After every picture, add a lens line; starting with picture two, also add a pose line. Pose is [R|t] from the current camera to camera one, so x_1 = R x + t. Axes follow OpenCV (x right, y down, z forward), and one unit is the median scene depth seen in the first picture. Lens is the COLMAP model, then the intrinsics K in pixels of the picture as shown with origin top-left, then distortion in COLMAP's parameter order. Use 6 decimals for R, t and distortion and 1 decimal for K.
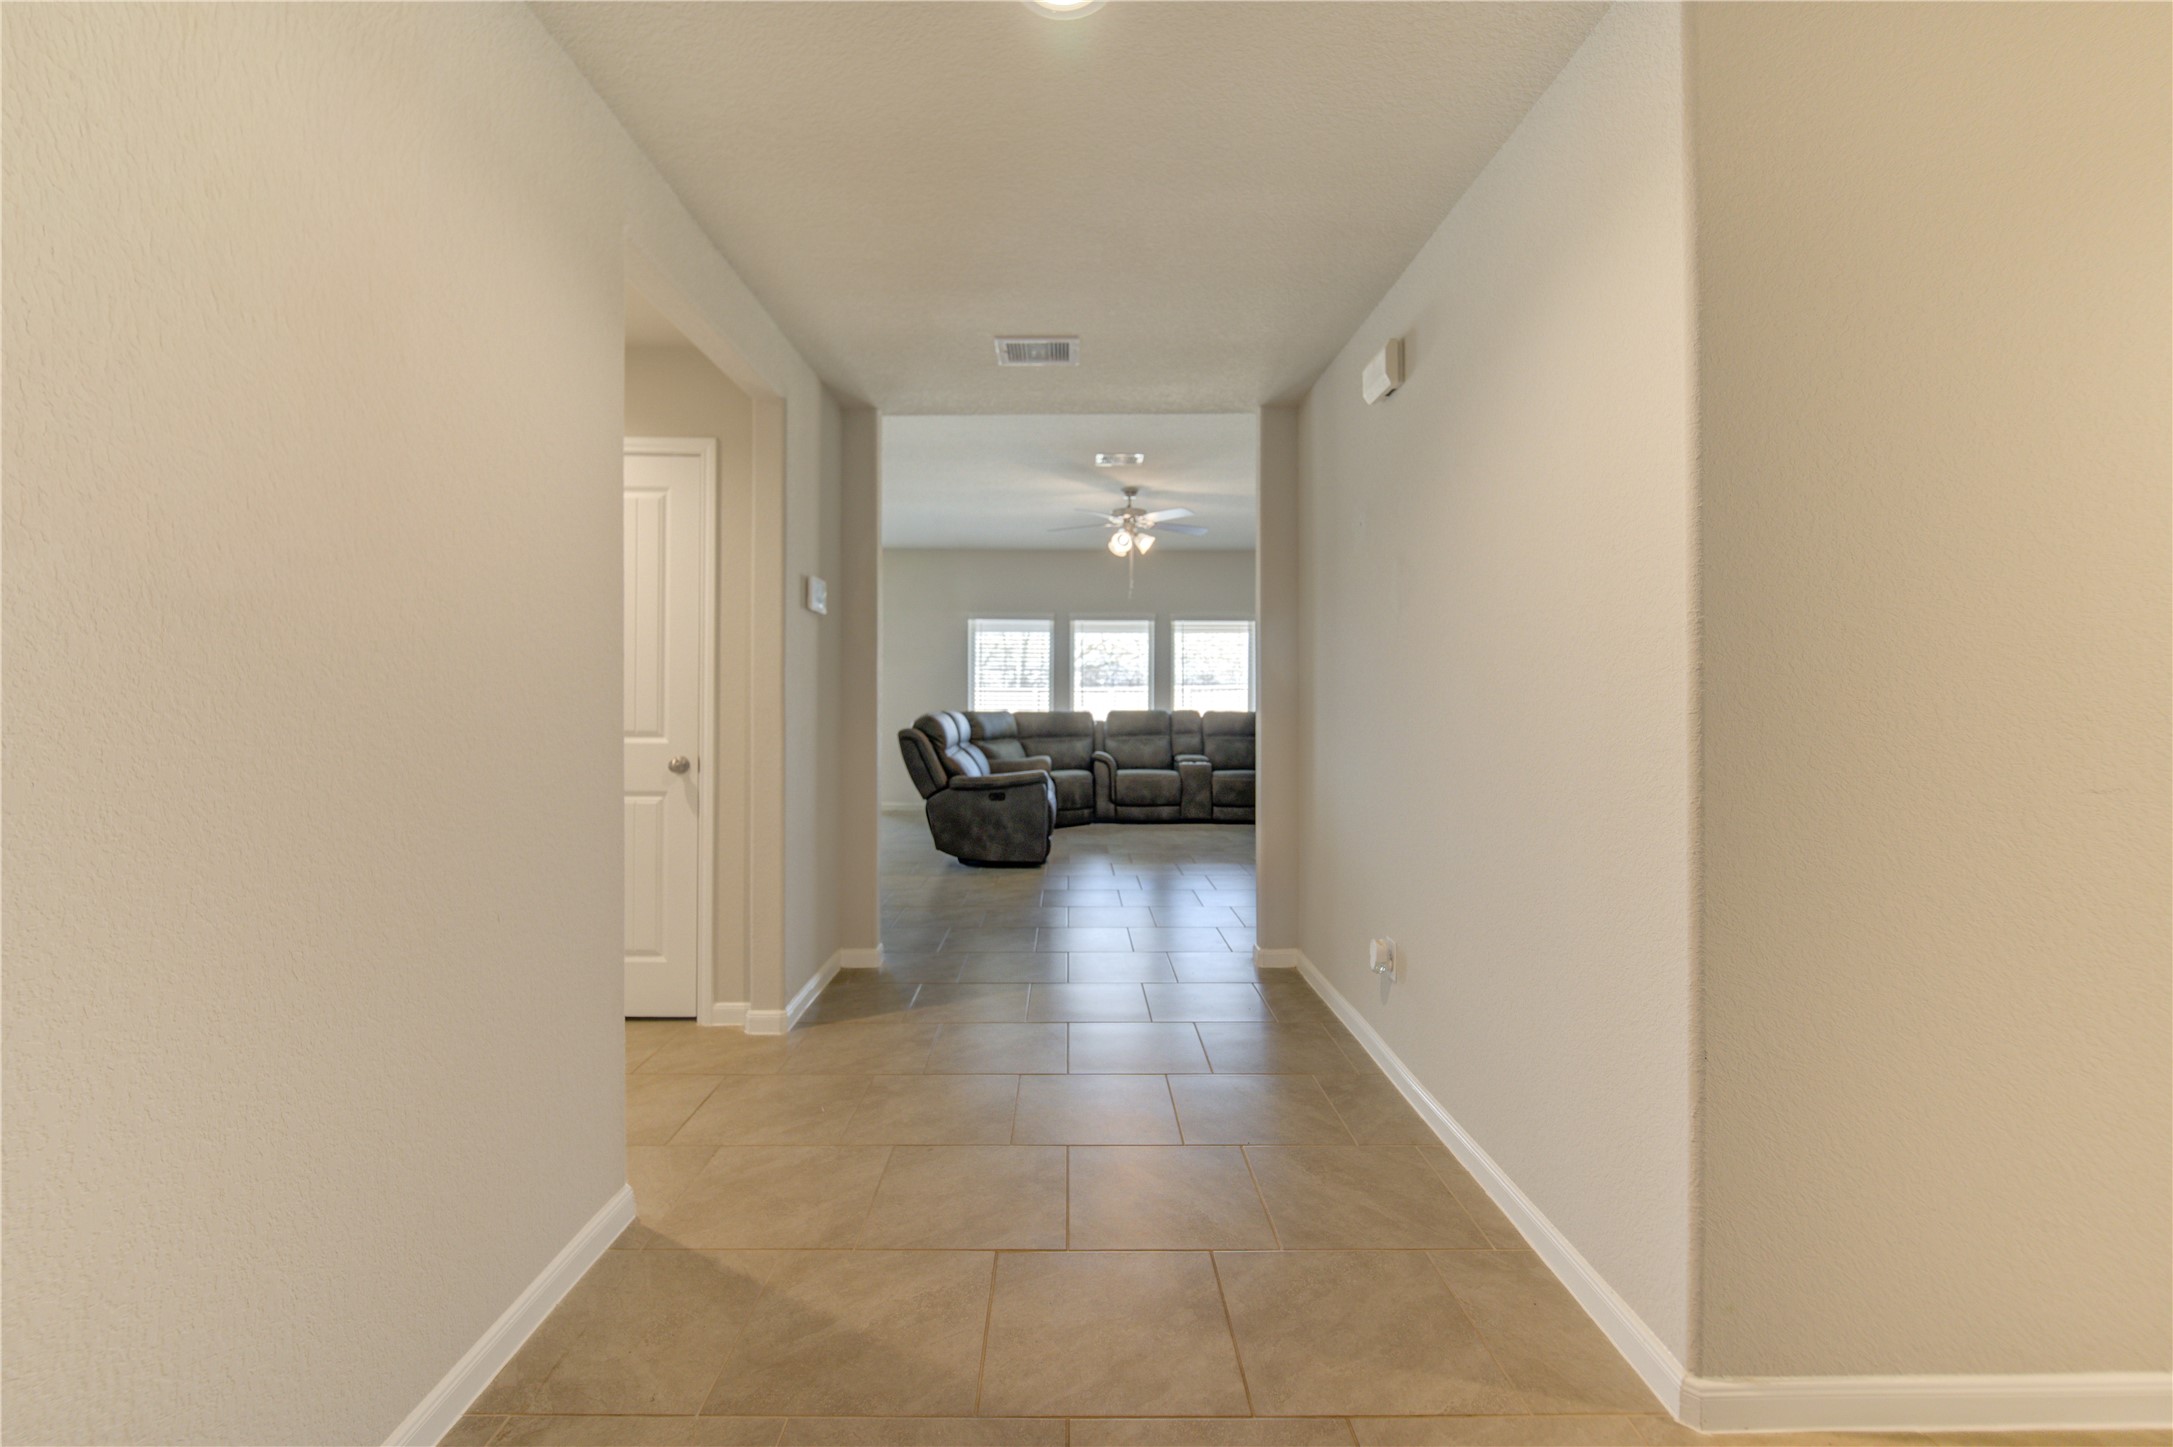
lens RADIAL K [[905.5, 0, 1084.6], [0, 905.5, 714.3], [0, 0, 1]] dist [-0.005509, -0.003470]
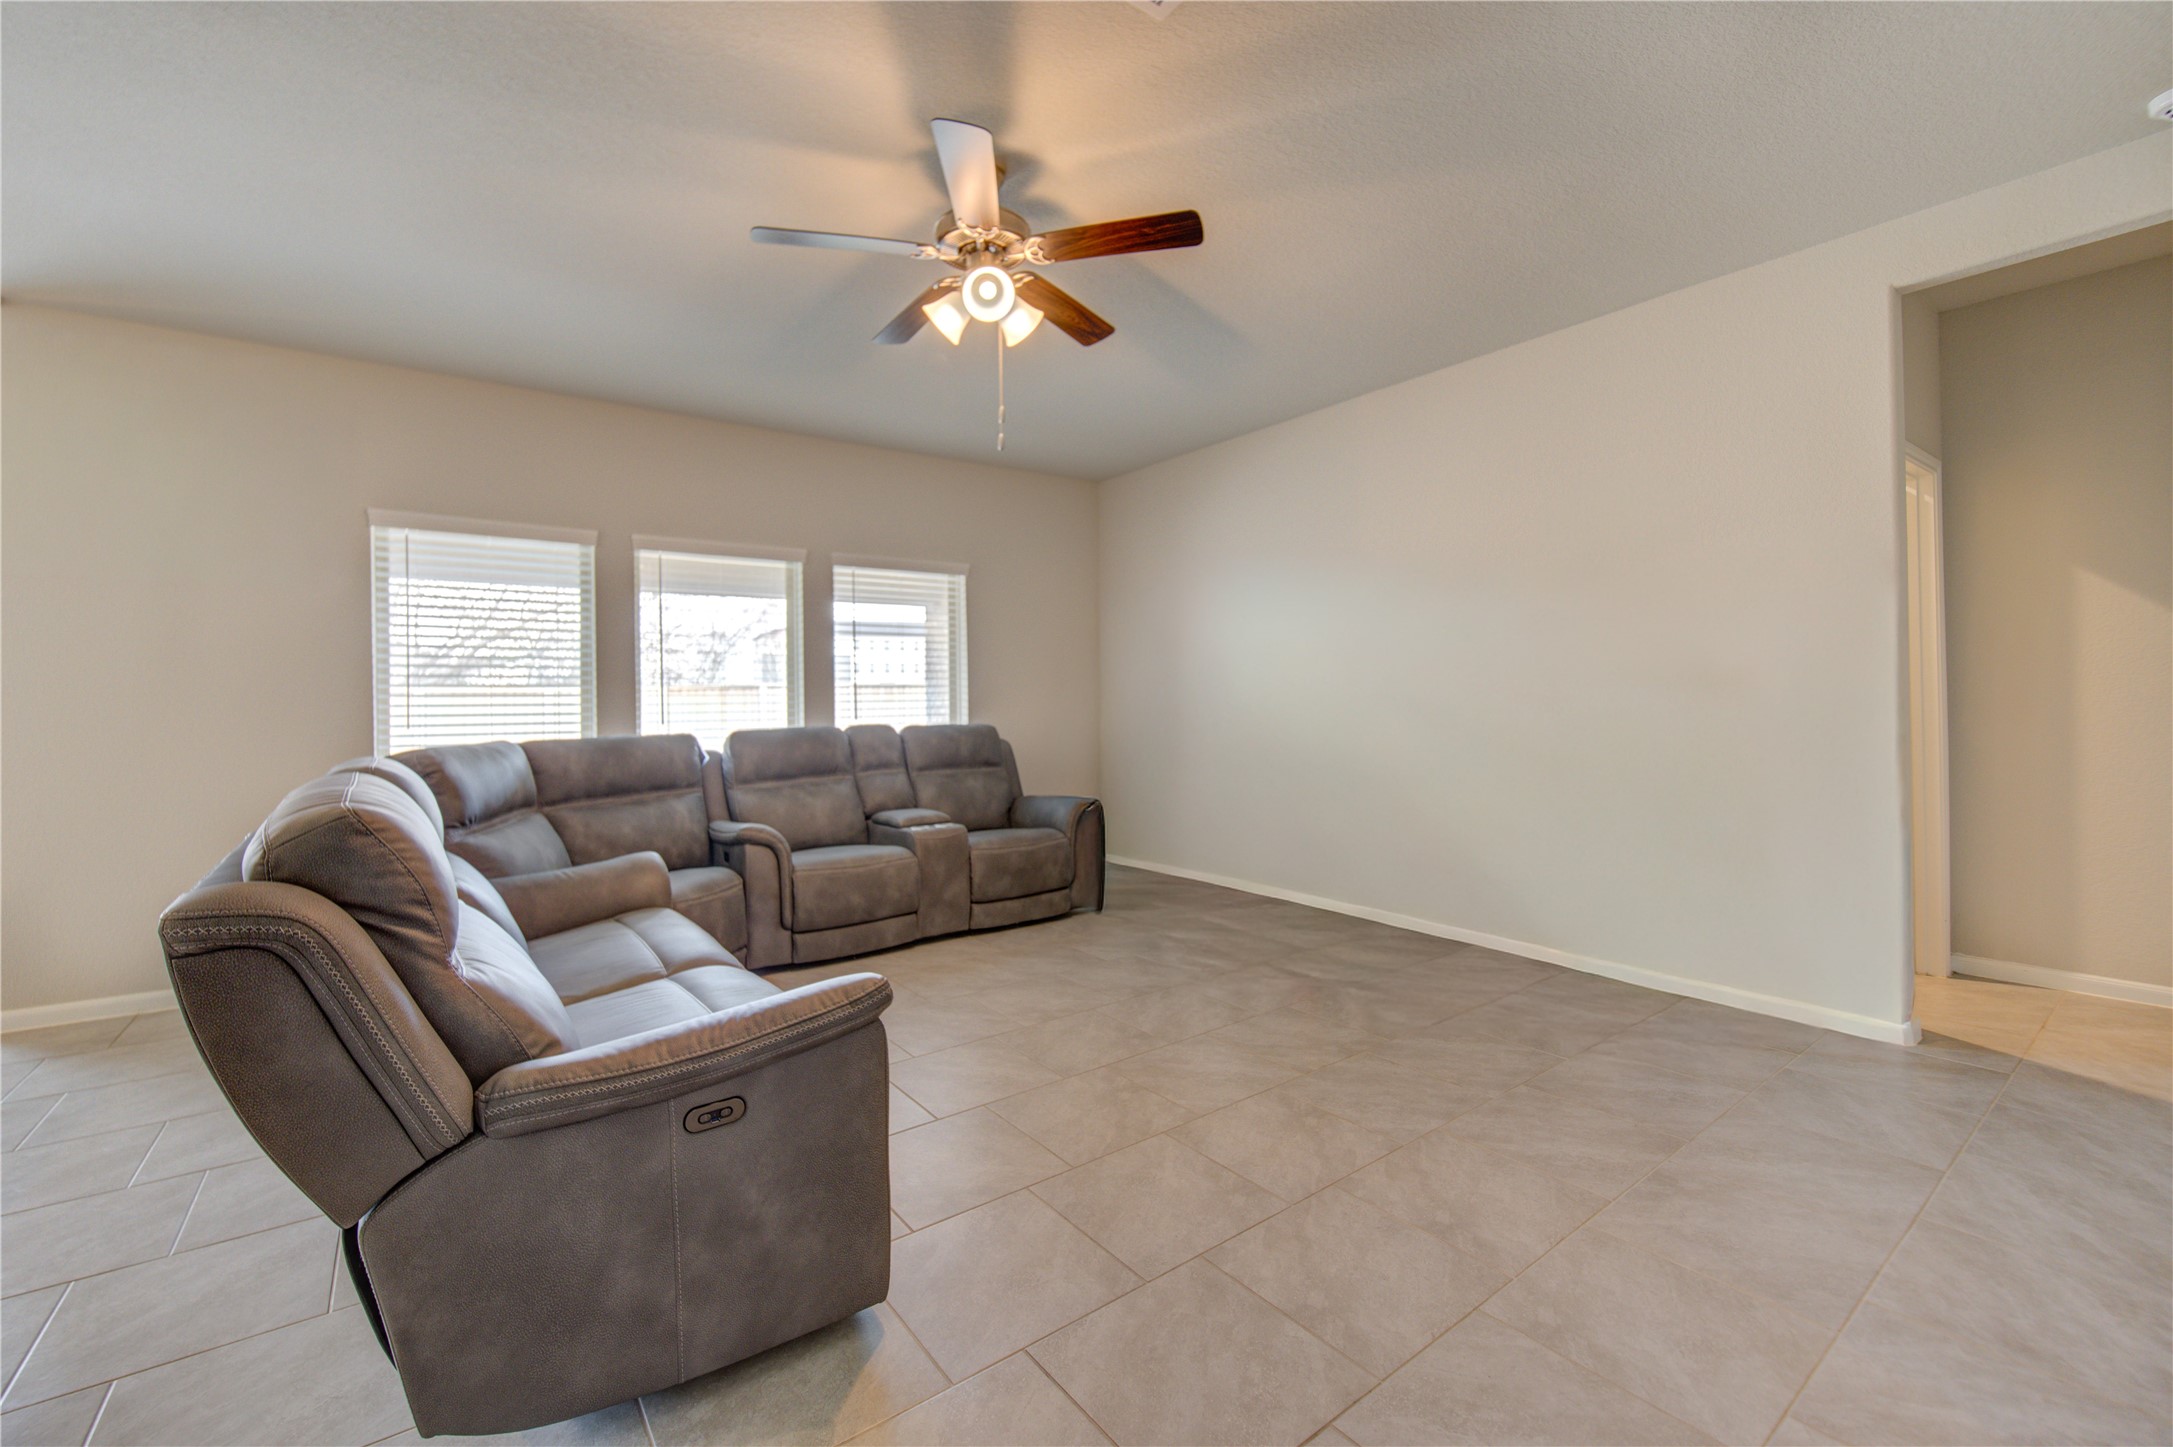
lens RADIAL K [[905.5, 0, 1084.4], [0, 905.5, 709.4], [0, 0, 1]] dist [-0.005509, -0.003470]
pose [[0.817995, -0.019161, 0.574907, -0.109903], [0.022404, 0.999748, 0.001443, -0.013559], [-0.574790, 0.011700, 0.818218, 0.523672]]
